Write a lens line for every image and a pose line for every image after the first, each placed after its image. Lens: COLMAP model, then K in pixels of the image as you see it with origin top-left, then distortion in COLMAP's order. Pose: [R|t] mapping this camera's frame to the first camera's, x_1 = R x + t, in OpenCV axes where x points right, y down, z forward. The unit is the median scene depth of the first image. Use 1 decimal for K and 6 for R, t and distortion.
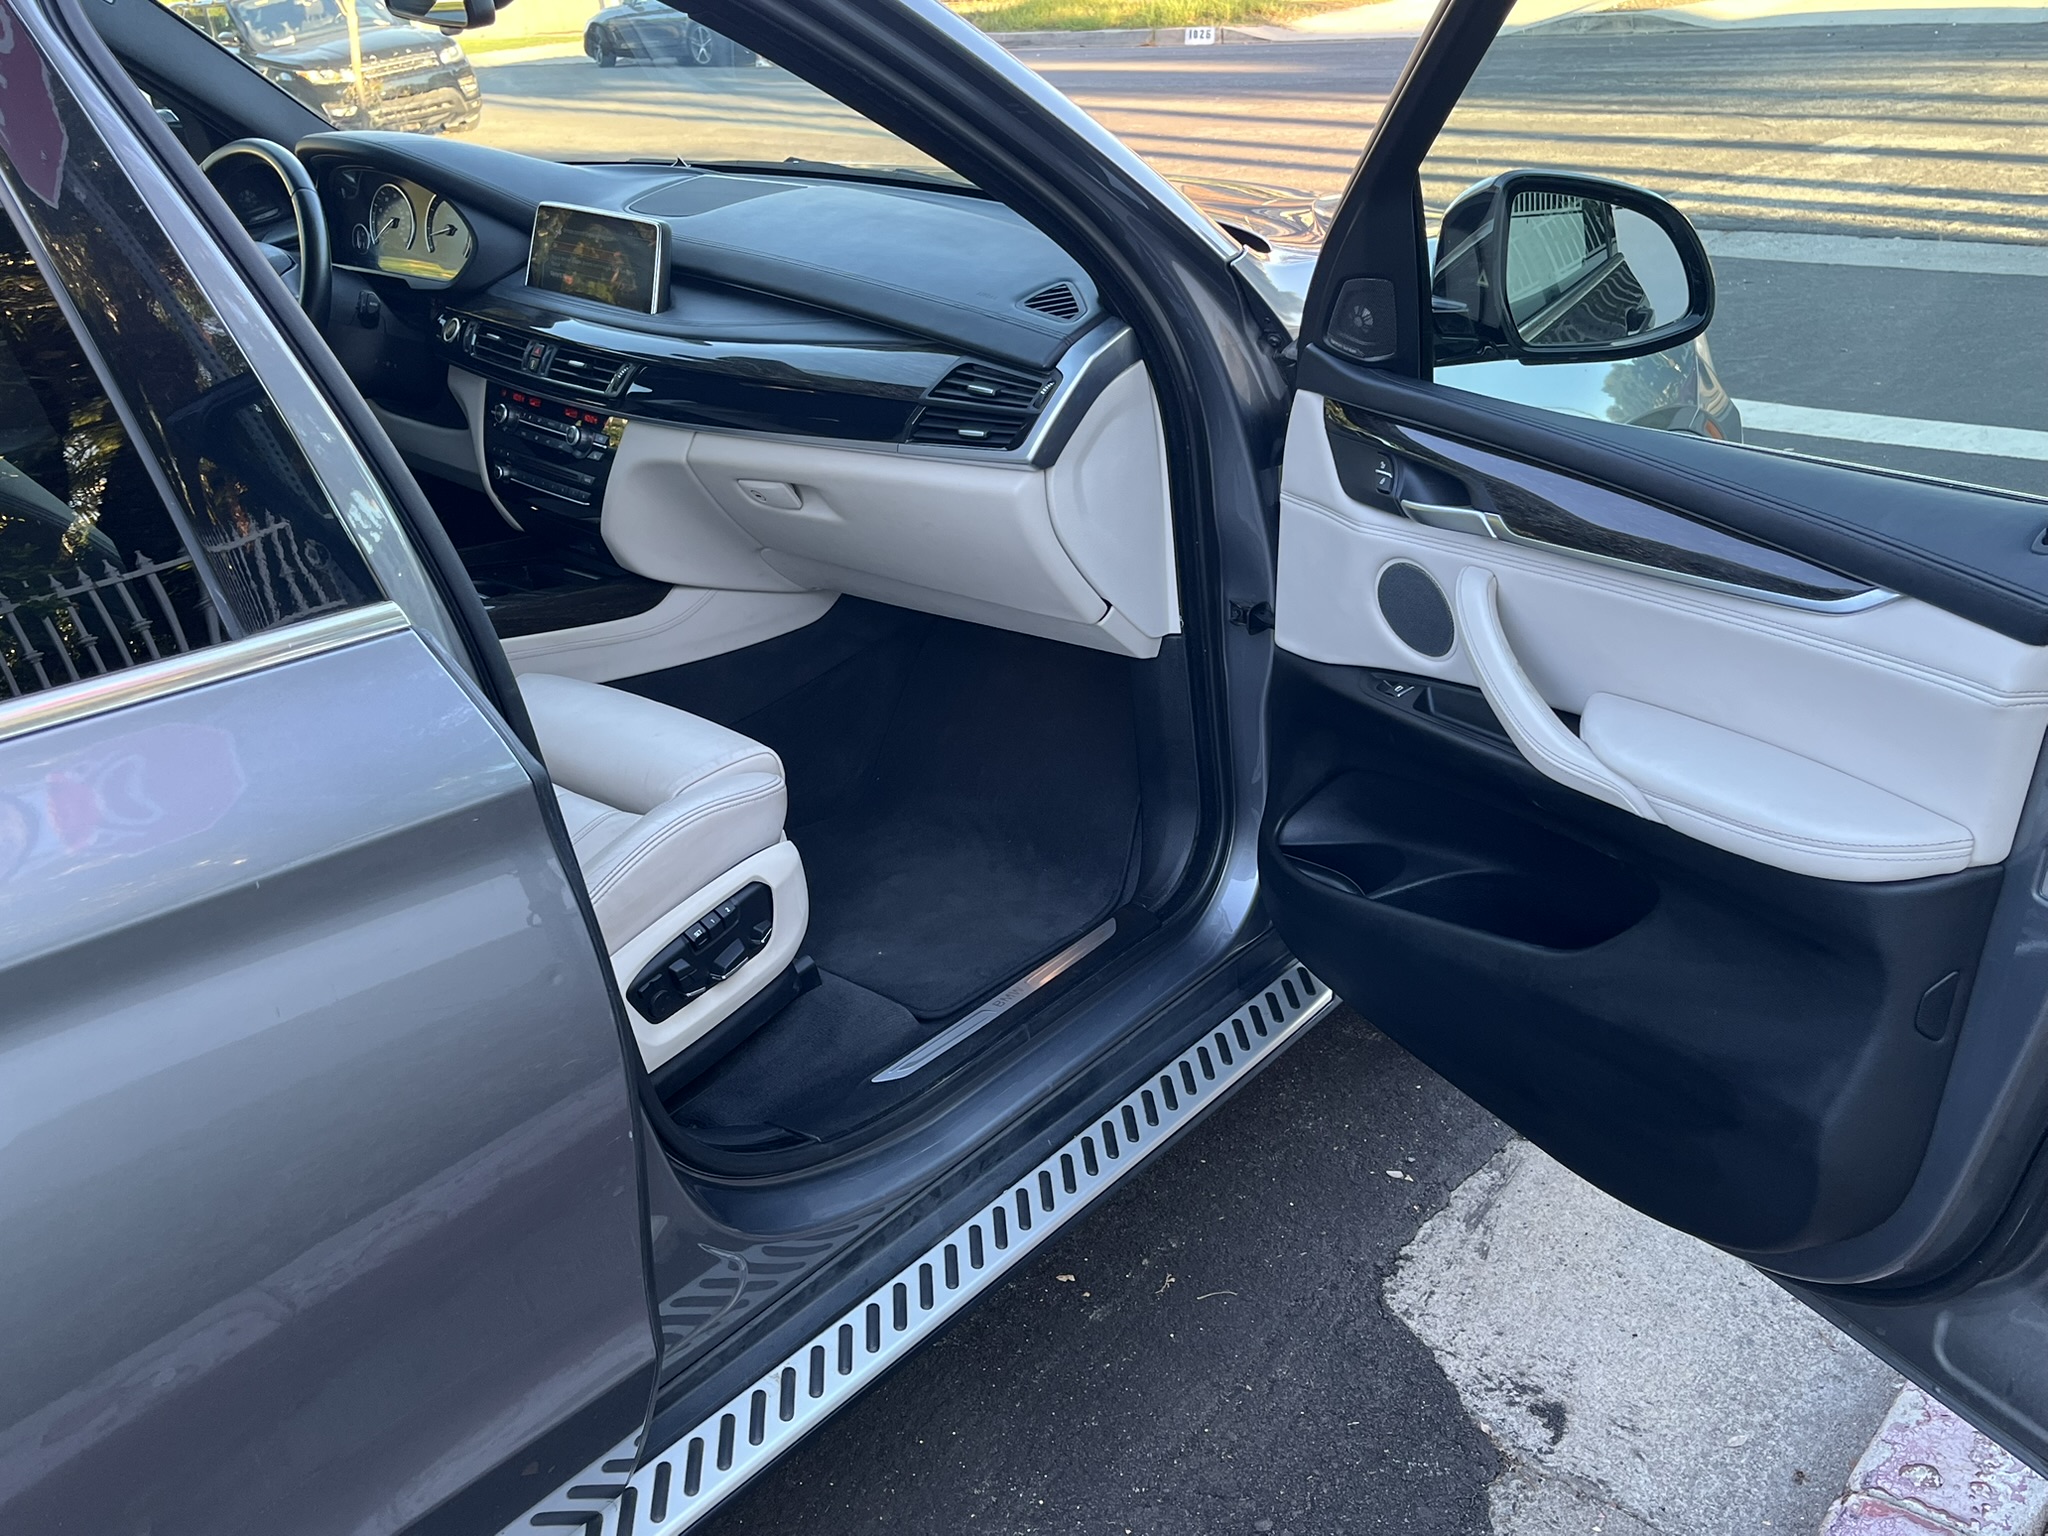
lens RADIAL K [[1910.1, 0, 1017.8], [0, 1910.1, 758.4], [0, 0, 1]] dist [0.050277, 0.000000]
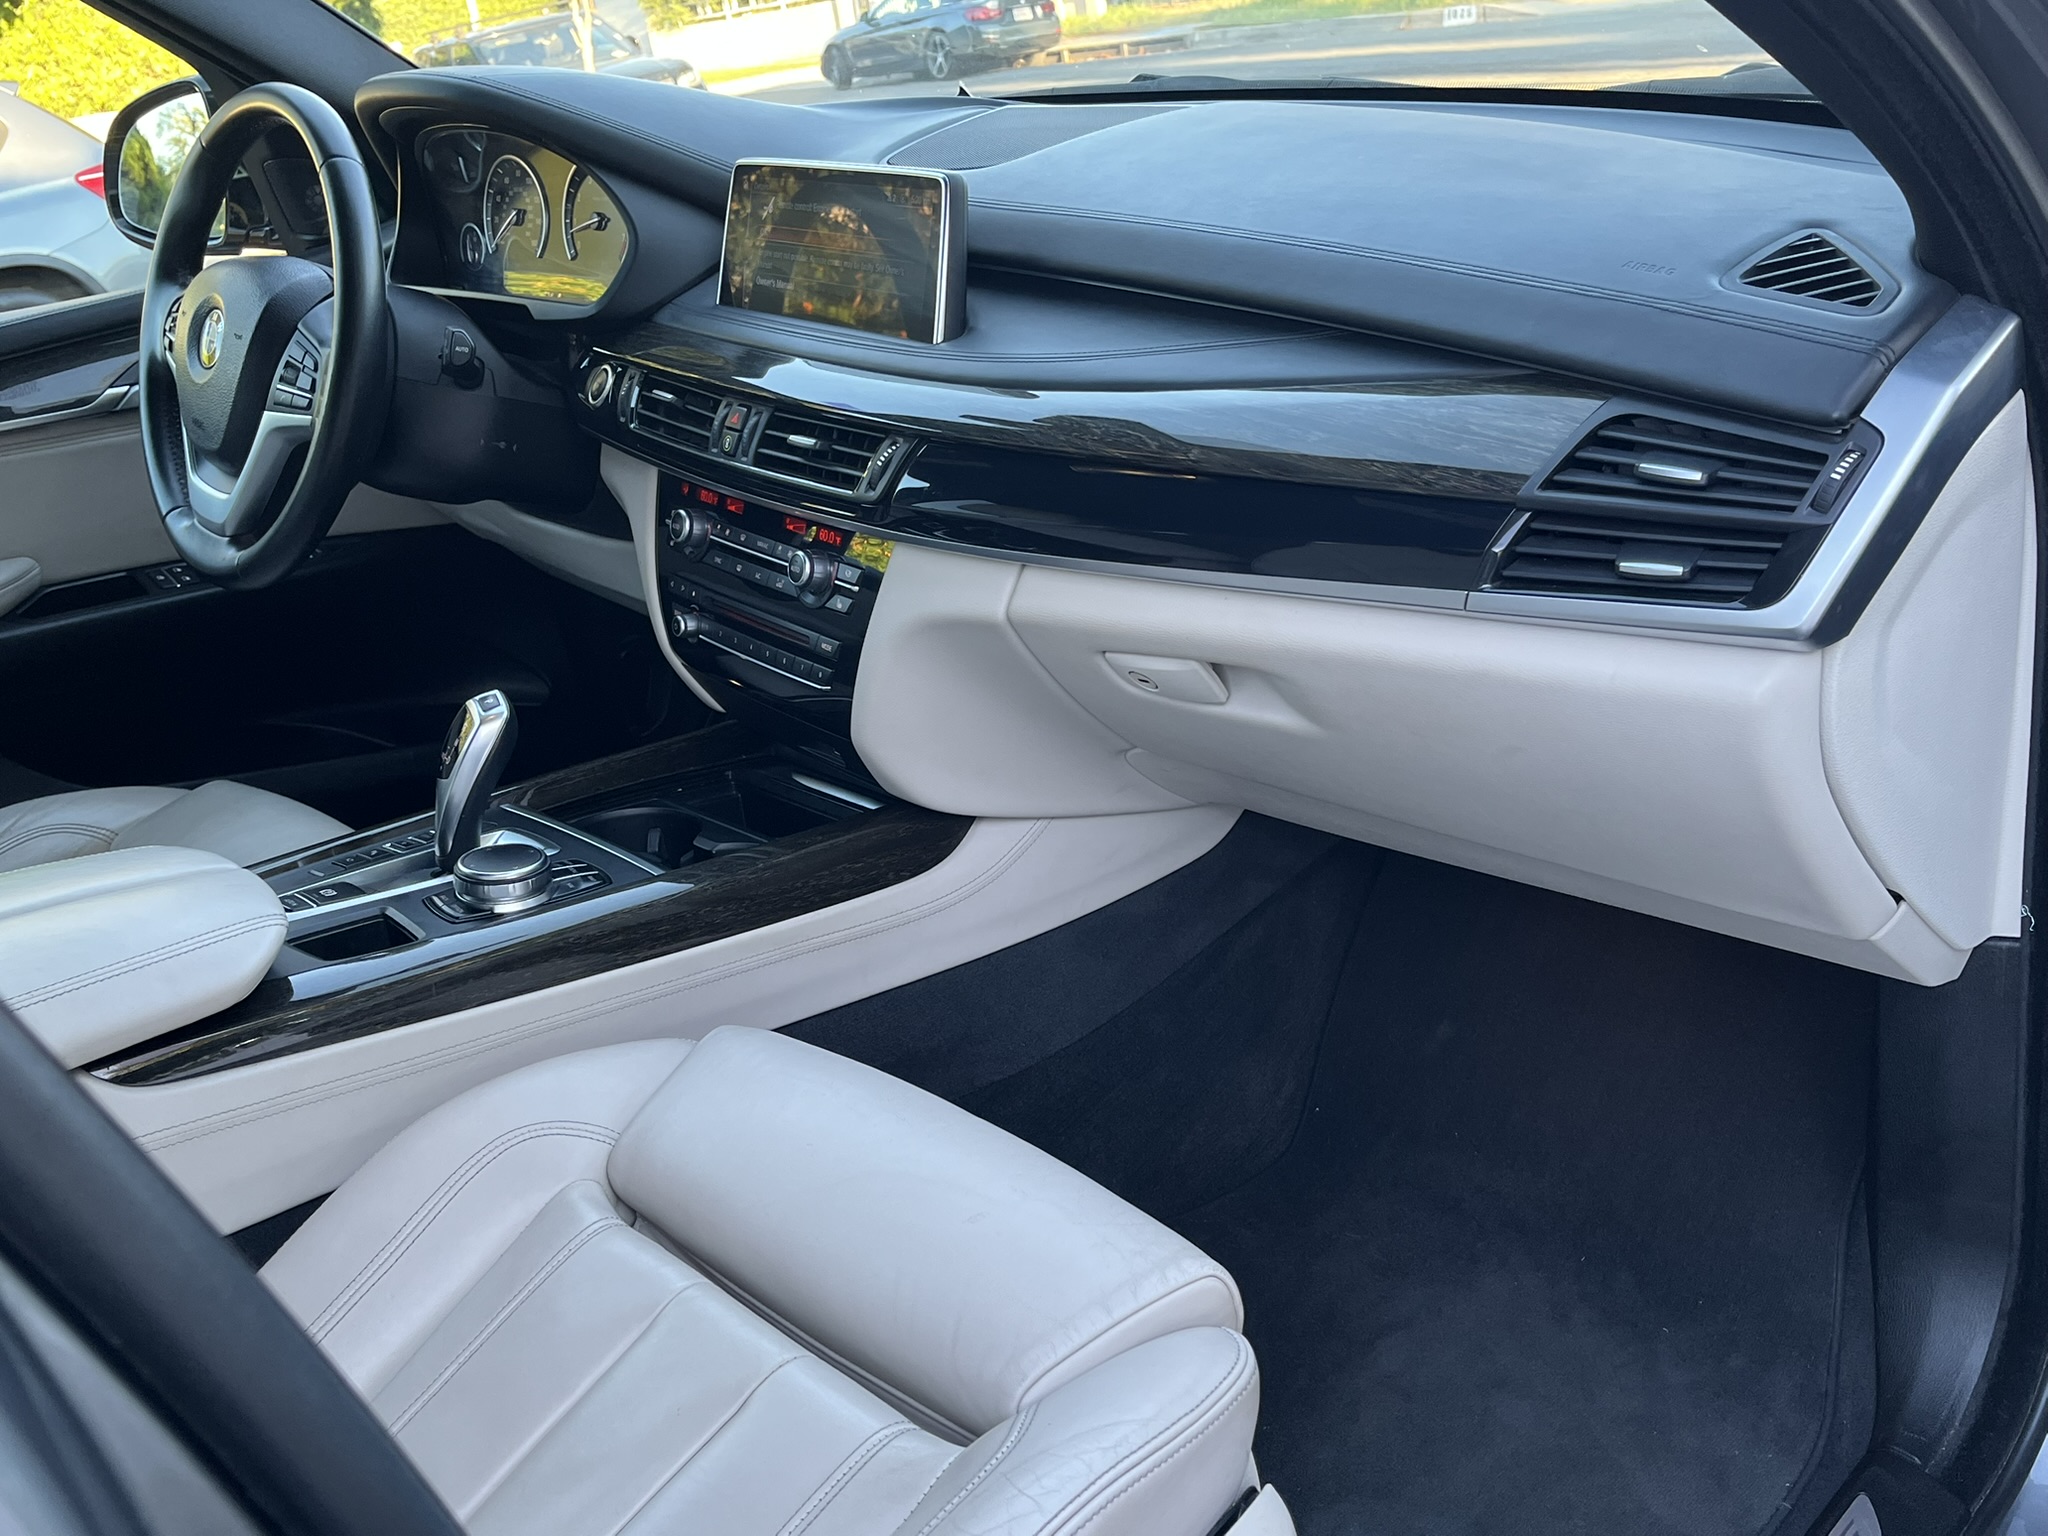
lens RADIAL K [[1910.1, 0, 1036.3], [0, 1910.1, 775.4], [0, 0, 1]] dist [0.050277, 0.000000]
pose [[0.992883, -0.020875, -0.117252, -0.099526], [0.021106, 0.999777, 0.000729, -0.107132], [0.117211, -0.003199, 0.993102, 0.455905]]
